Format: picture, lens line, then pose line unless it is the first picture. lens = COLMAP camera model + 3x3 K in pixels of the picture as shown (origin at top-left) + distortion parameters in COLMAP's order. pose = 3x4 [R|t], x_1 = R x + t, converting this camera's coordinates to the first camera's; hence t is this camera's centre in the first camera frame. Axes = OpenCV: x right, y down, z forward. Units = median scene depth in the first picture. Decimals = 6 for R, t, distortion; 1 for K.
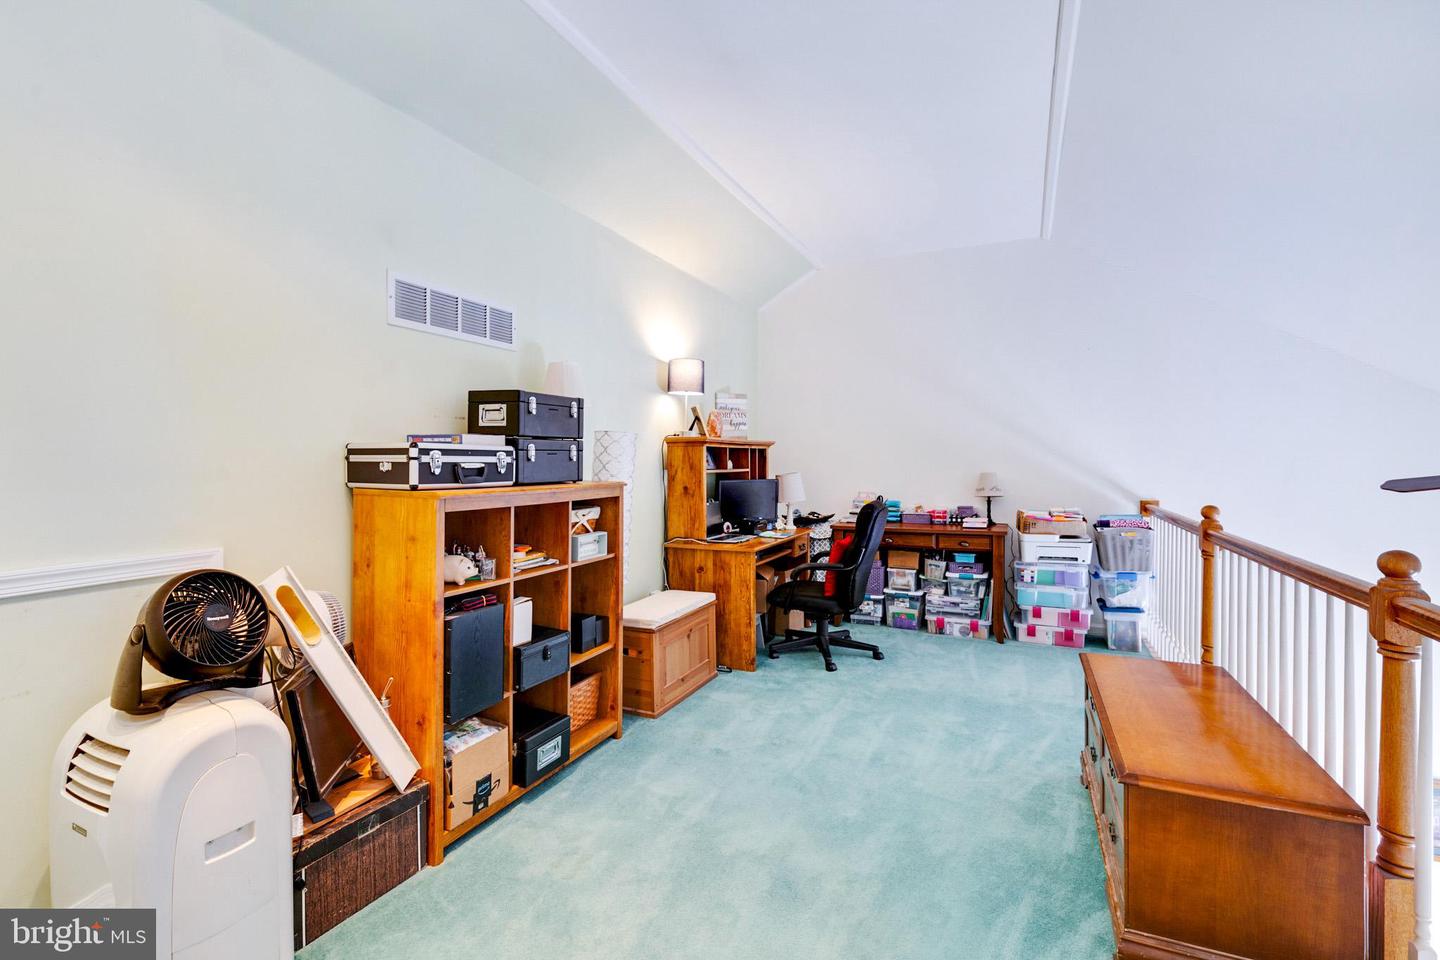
lens RADIAL K [[649.2, 0, 719.7], [0, 649.2, 465.9], [0, 0, 1]] dist [-0.028718, 0.000368]
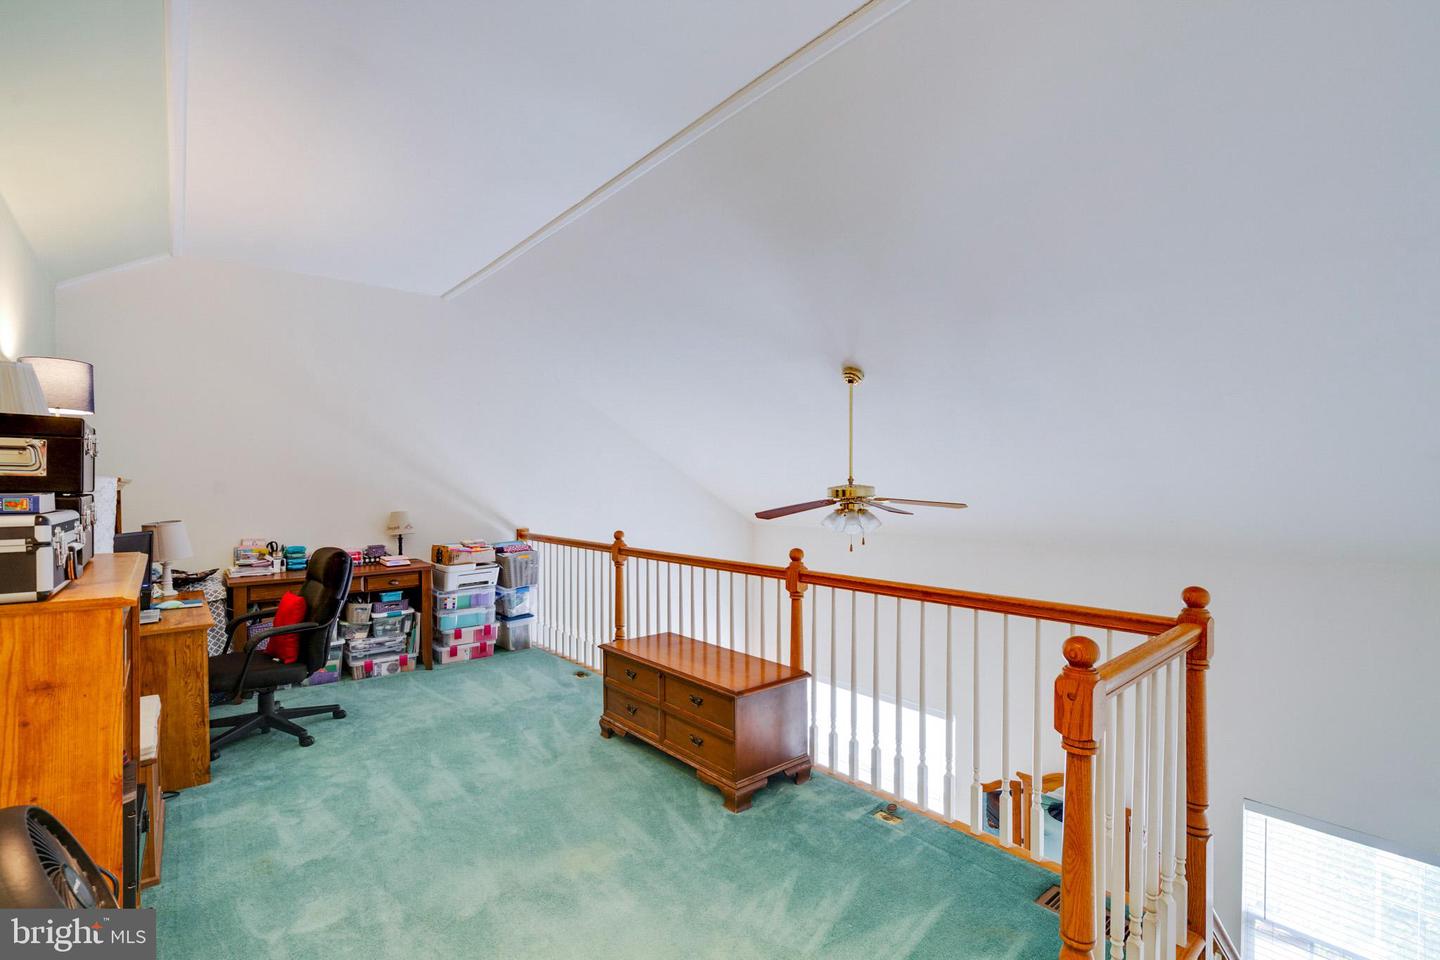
lens RADIAL K [[649.2, 0, 721.6], [0, 649.2, 483.2], [0, 0, 1]] dist [-0.028718, 0.000368]
pose [[0.406996, -0.000570, 0.913430, -0.358793], [0.011733, 0.999921, -0.004604, -0.027005], [-0.913355, 0.012591, 0.406970, 0.115554]]
